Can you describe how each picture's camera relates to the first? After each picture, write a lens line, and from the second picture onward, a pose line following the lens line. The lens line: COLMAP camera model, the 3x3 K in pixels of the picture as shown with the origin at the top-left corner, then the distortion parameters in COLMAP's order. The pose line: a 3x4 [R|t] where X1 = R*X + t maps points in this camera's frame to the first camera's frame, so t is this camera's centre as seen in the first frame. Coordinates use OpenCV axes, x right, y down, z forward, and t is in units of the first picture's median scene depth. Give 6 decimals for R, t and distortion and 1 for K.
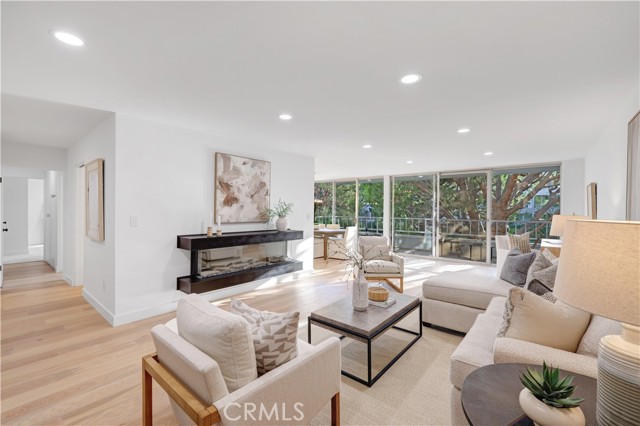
lens RADIAL K [[282.8, 0, 320.9], [0, 282.8, 213.2], [0, 0, 1]] dist [0.004349, -0.000277]
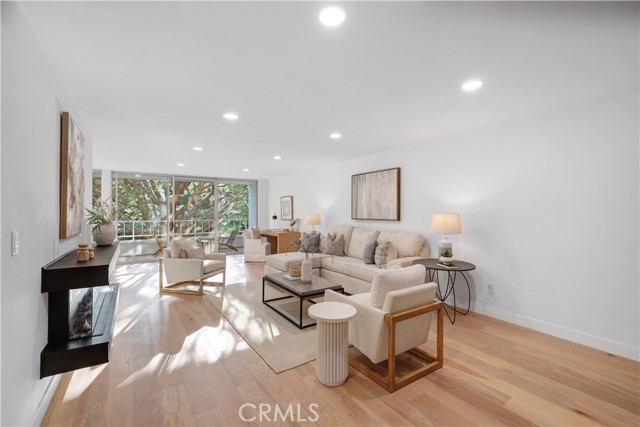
lens RADIAL K [[282.8, 0, 322.8], [0, 282.8, 212.6], [0, 0, 1]] dist [0.004349, -0.000277]
pose [[0.273967, -0.011387, 0.961672, -0.712340], [0.020105, 0.999779, 0.006111, -0.008145], [-0.961529, 0.017661, 0.274136, 0.316799]]
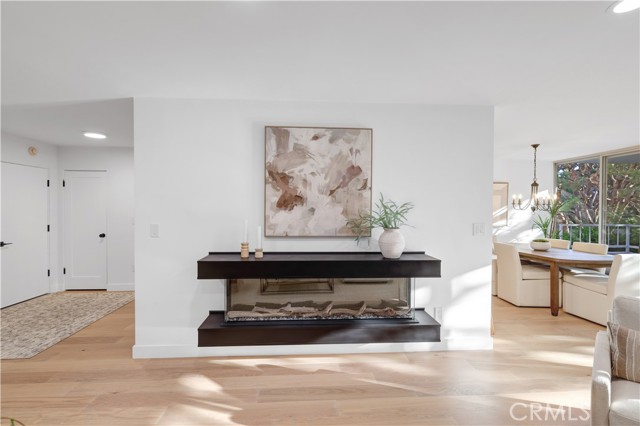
lens RADIAL K [[282.8, 0, 320.2], [0, 282.8, 210.2], [0, 0, 1]] dist [0.004349, -0.000277]
pose [[0.670766, -0.000608, -0.741669, 0.174834], [-0.007658, 0.999941, -0.007745, -0.018775], [0.741630, 0.010875, 0.670721, 0.601914]]
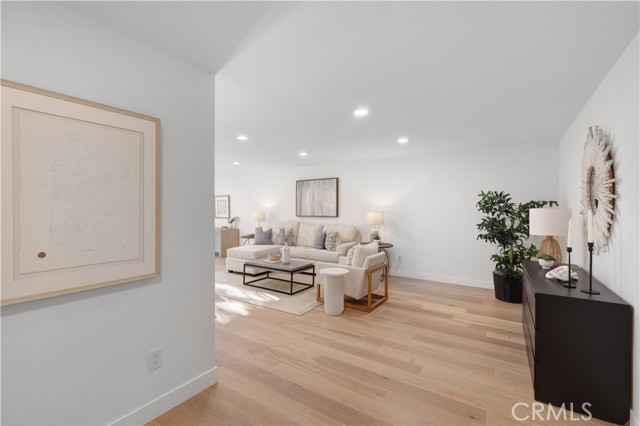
lens RADIAL K [[282.8, 0, 330.8], [0, 282.8, 211.8], [0, 0, 1]] dist [0.004349, -0.000277]
pose [[-0.133576, -0.015055, 0.990924, -1.047097], [0.015777, 0.999726, 0.017316, -0.017689], [-0.990913, 0.017947, -0.133301, 0.567689]]
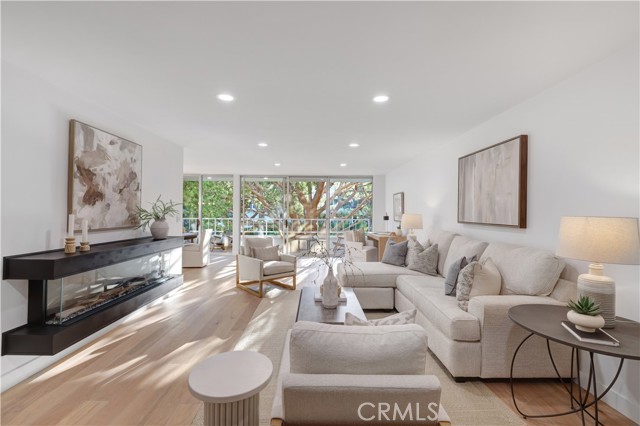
lens RADIAL K [[282.8, 0, 320.9], [0, 282.8, 212.2], [0, 0, 1]] dist [0.004349, -0.000277]
pose [[0.760841, -0.003873, 0.648927, -0.327140], [0.009054, 0.999948, -0.004647, 0.000246], [-0.648876, 0.009411, 0.760836, 0.144843]]
